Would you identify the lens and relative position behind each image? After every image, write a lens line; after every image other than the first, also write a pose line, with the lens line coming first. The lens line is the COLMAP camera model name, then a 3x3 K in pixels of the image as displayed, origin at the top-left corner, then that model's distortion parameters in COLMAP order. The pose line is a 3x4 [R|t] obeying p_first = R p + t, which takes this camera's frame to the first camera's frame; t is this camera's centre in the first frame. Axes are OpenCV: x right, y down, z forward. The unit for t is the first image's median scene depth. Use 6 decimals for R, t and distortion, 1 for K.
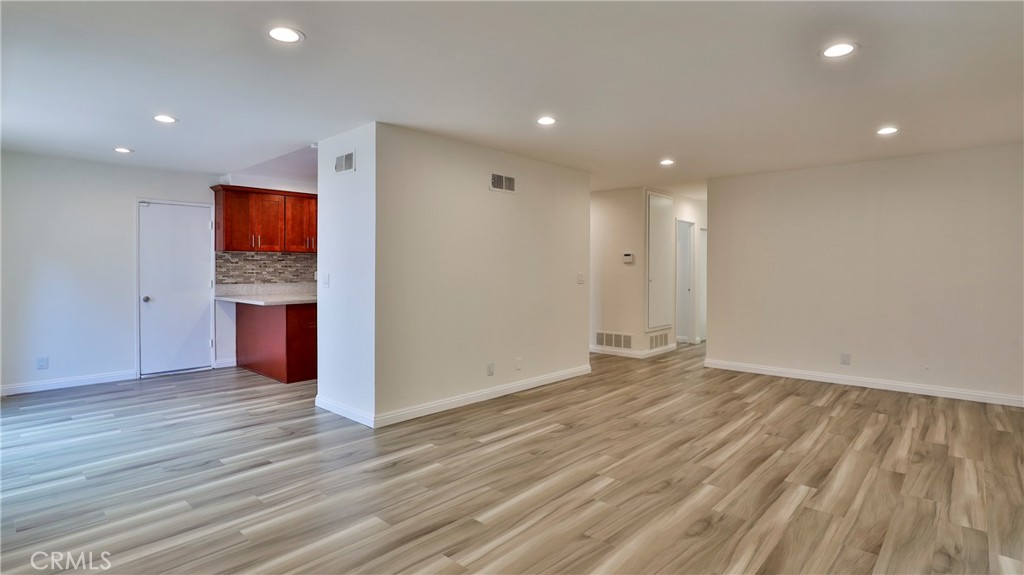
lens RADIAL K [[509.6, 0, 507.4], [0, 509.6, 278.0], [0, 0, 1]] dist [-0.022099, 0.004090]
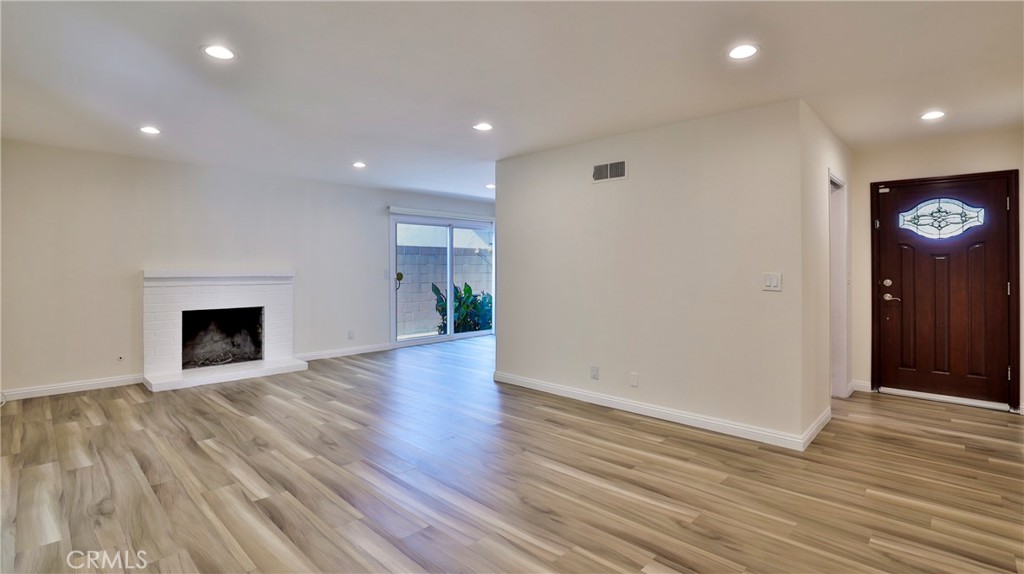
lens RADIAL K [[469.9, 0, 505.3], [0, 469.9, 254.9], [0, 0, 1]] dist [-0.034635, 0.005027]
pose [[-0.016808, -0.027204, -0.999489, 1.361043], [-0.018177, 0.999473, -0.026898, -0.018400], [0.999694, 0.017715, -0.017293, 1.363989]]
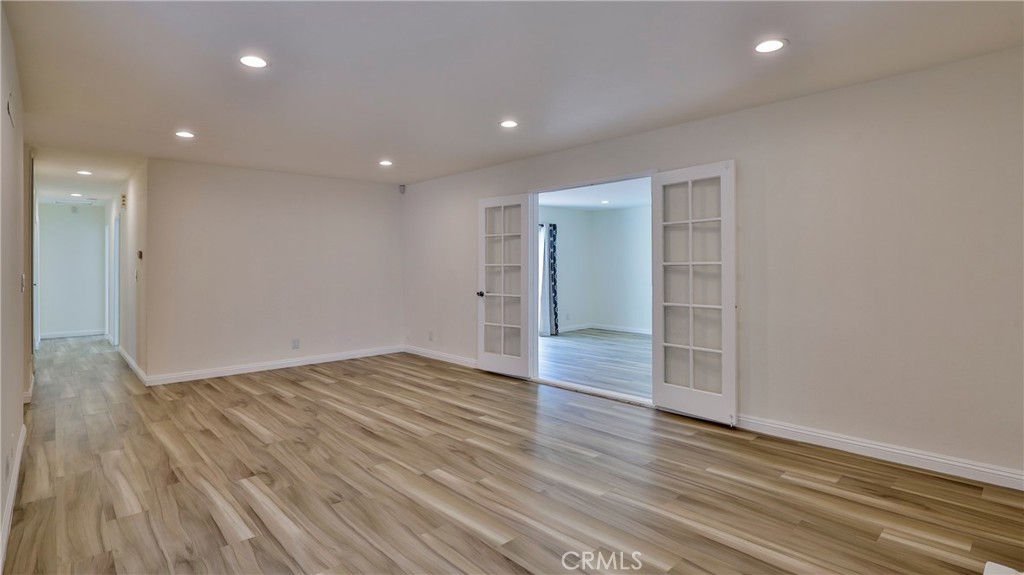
lens RADIAL K [[509.6, 0, 507.3], [0, 509.6, 280.0], [0, 0, 1]] dist [-0.022099, 0.004090]
pose [[0.080452, -0.027998, 0.996365, -0.769133], [0.023719, 0.999376, 0.026168, -0.006660], [-0.996476, 0.021527, 0.081066, 0.752089]]
